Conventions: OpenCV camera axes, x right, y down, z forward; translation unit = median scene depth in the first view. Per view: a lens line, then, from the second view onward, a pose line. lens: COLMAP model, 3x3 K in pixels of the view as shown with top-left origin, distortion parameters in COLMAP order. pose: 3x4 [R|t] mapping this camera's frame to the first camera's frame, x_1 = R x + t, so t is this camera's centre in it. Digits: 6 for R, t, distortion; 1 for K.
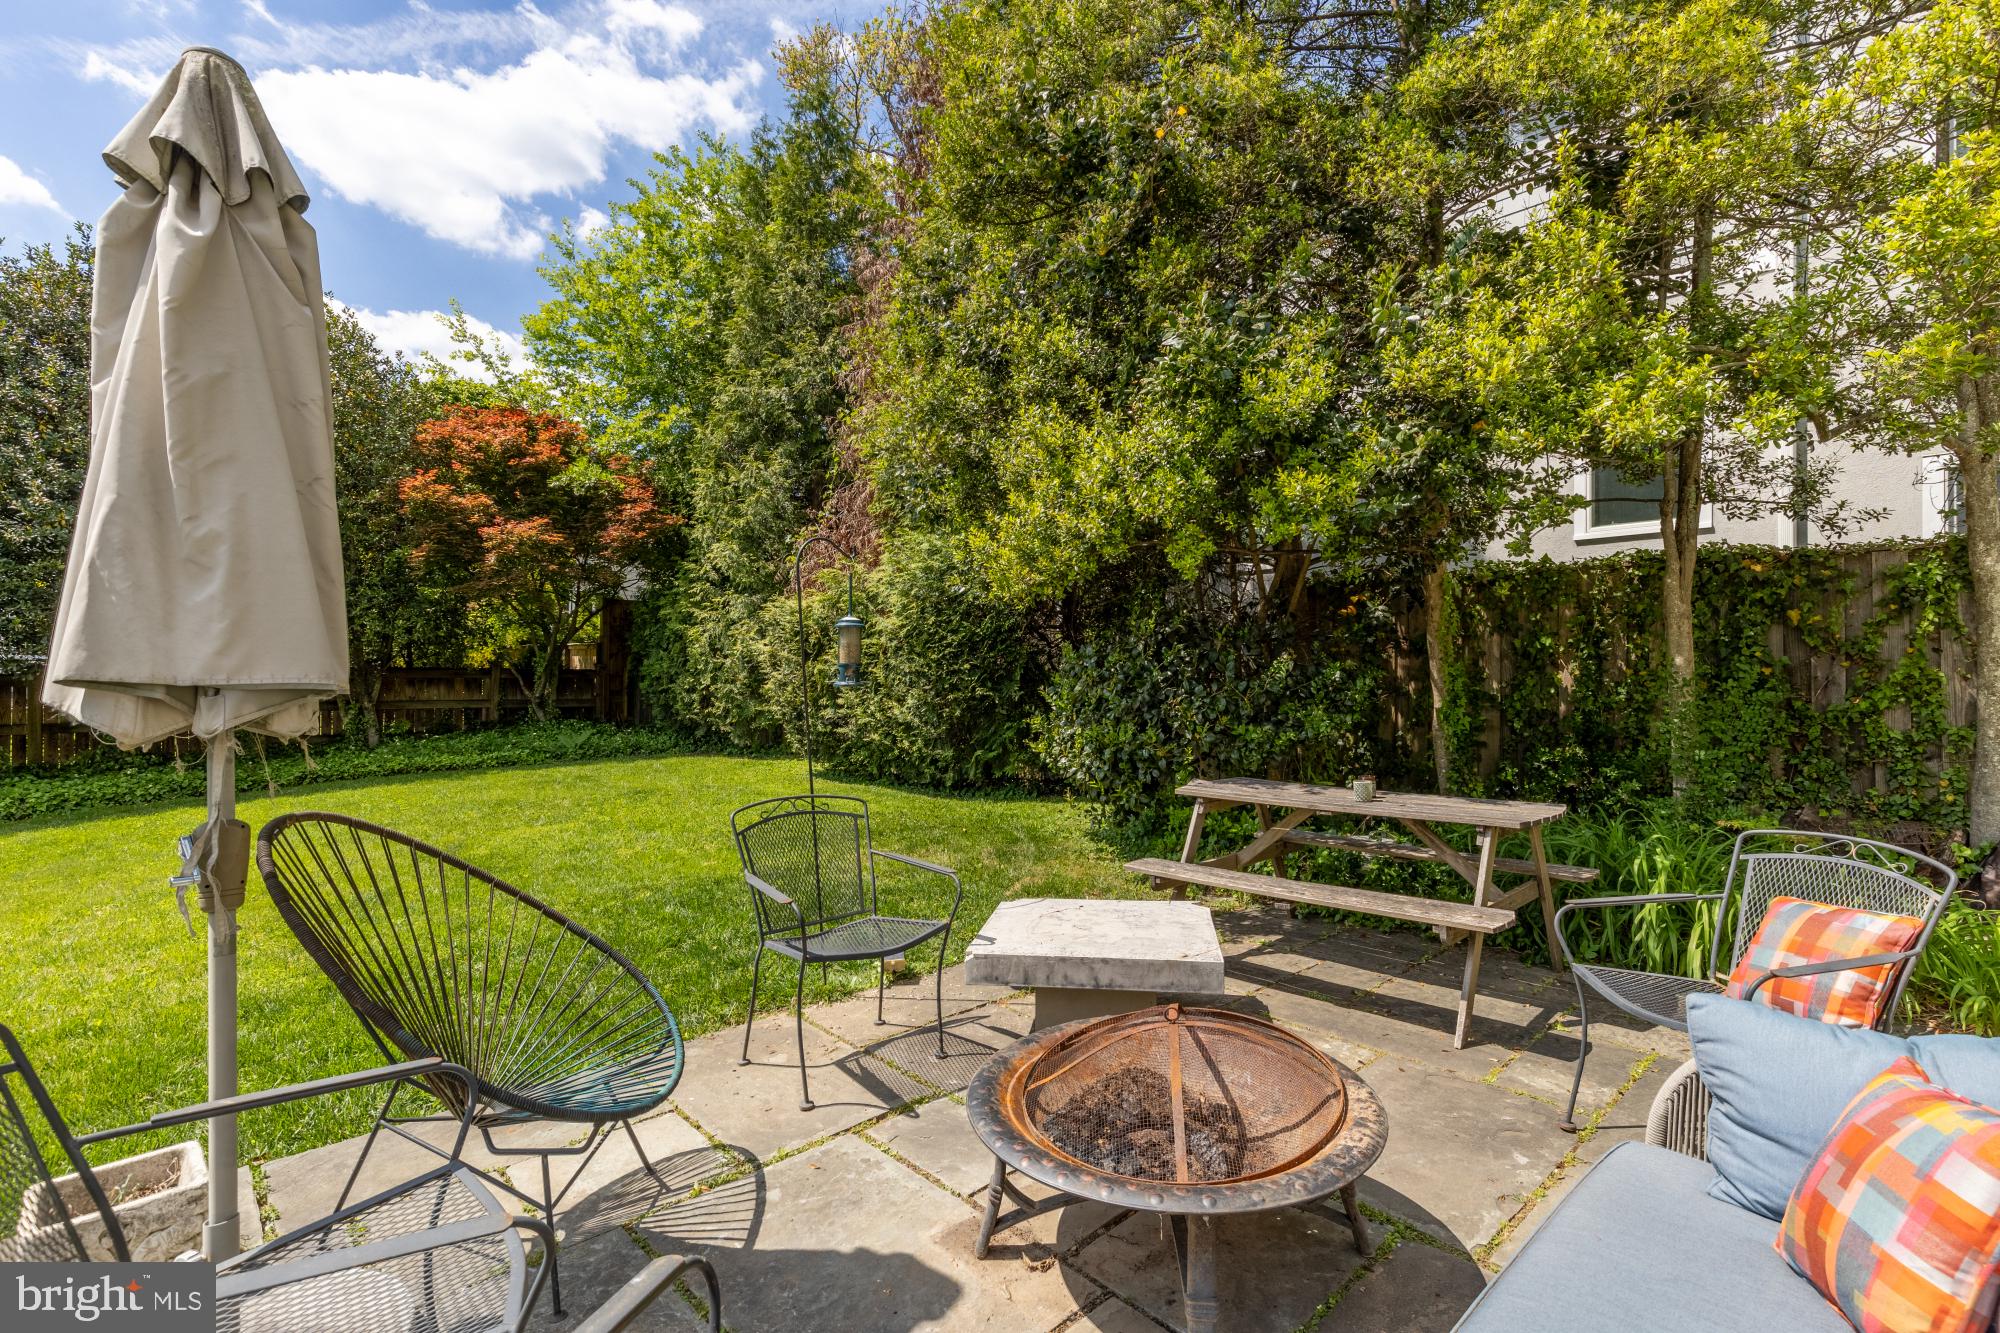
lens RADIAL K [[891.4, 0, 1003.5], [0, 891.4, 663.4], [0, 0, 1]] dist [0.002502, 0.000201]
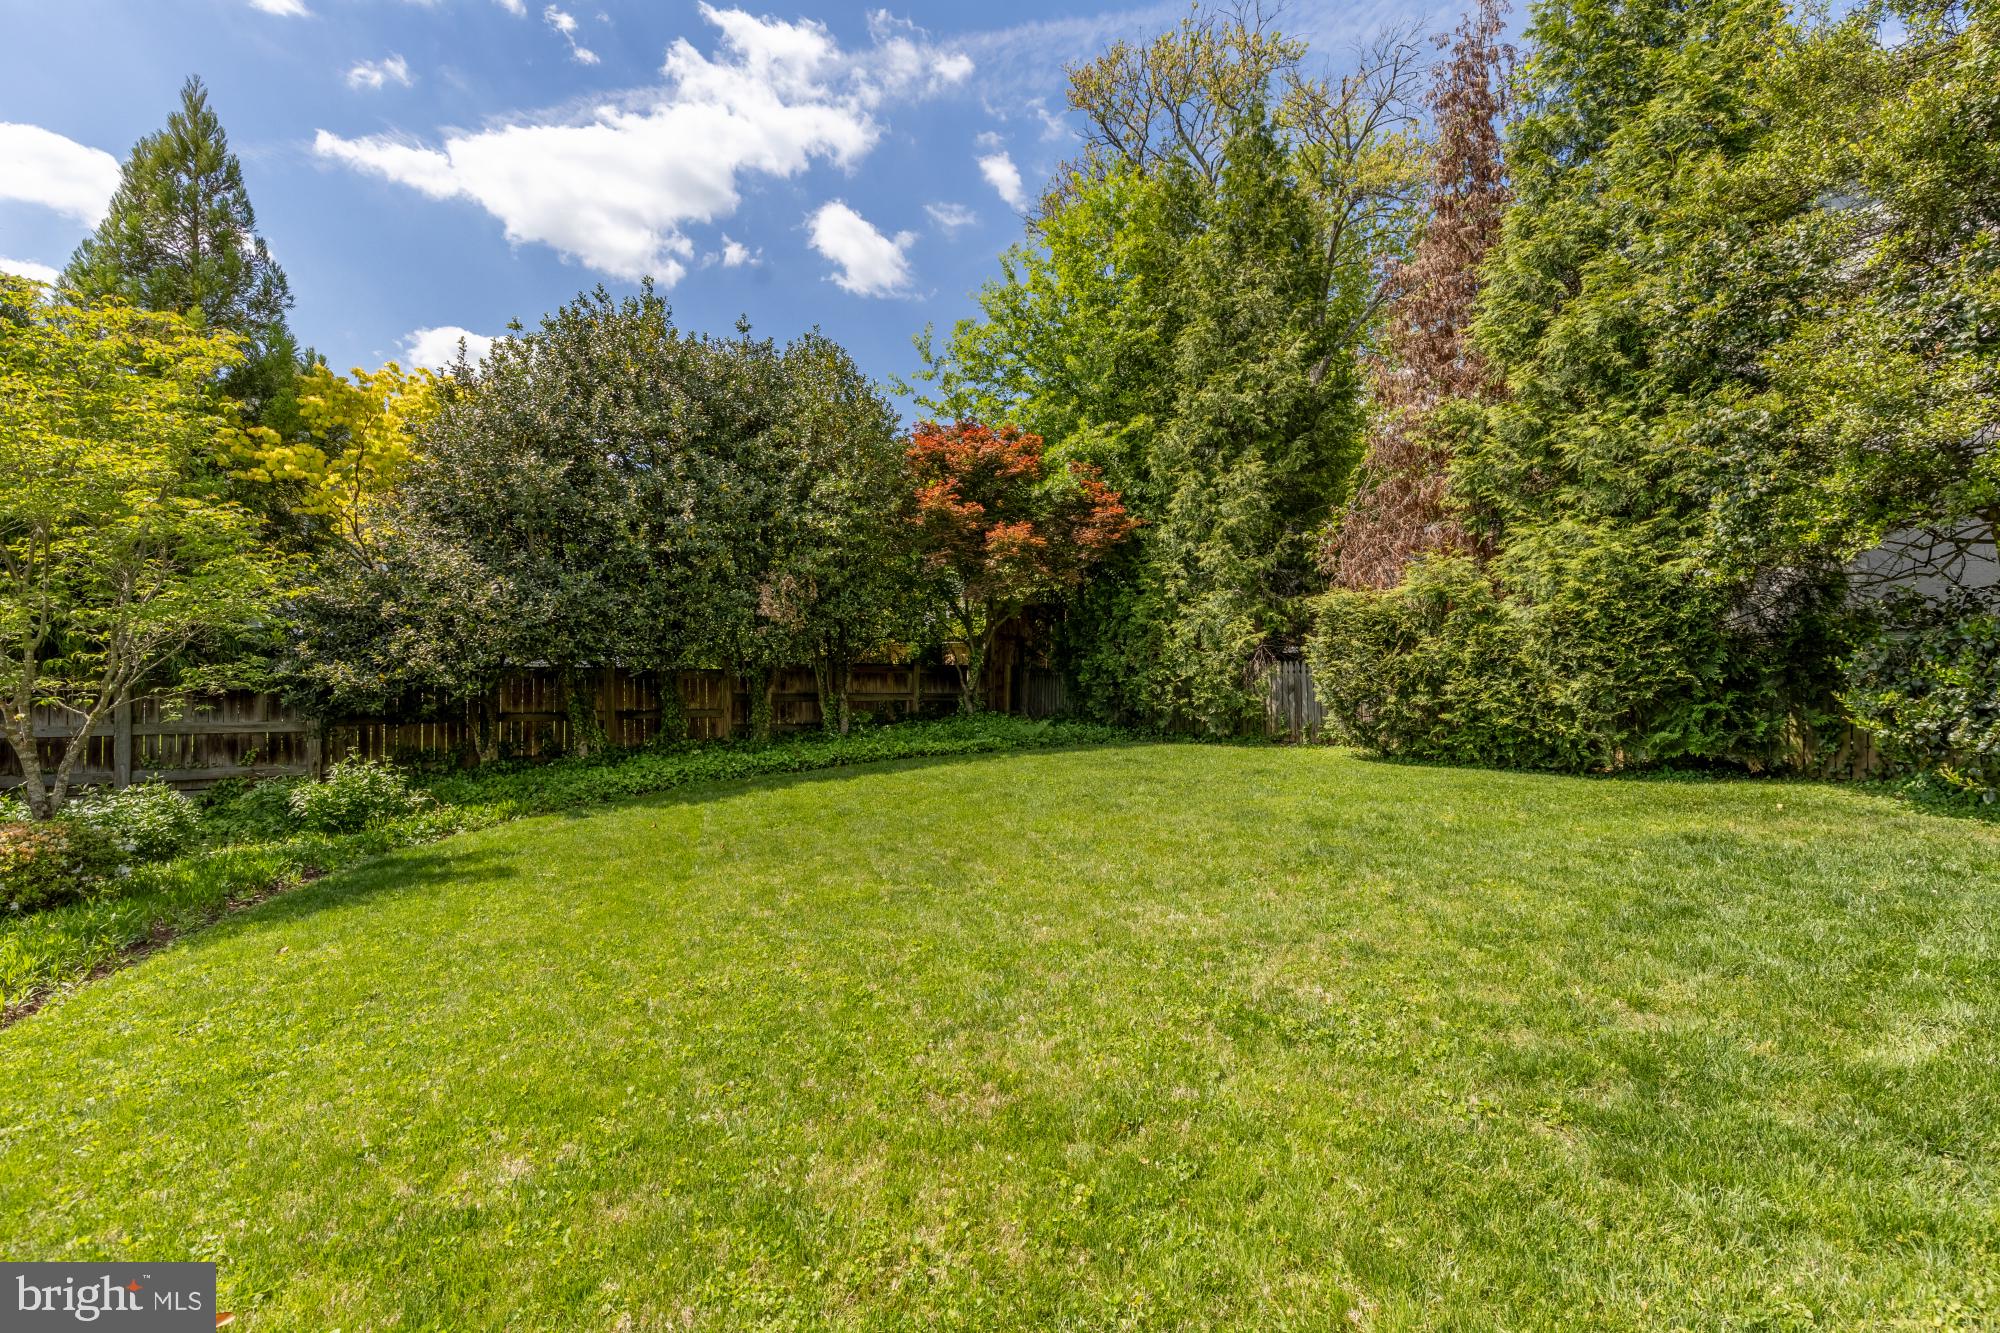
lens RADIAL K [[897.3, 0, 1008.4], [0, 897.3, 664.1], [0, 0, 1]] dist [0.010779, -0.004136]
pose [[0.992176, -0.003079, -0.124810, -0.401254], [0.002375, 0.999980, -0.005783, 0.014547], [0.124825, 0.005441, 0.992164, -0.077574]]
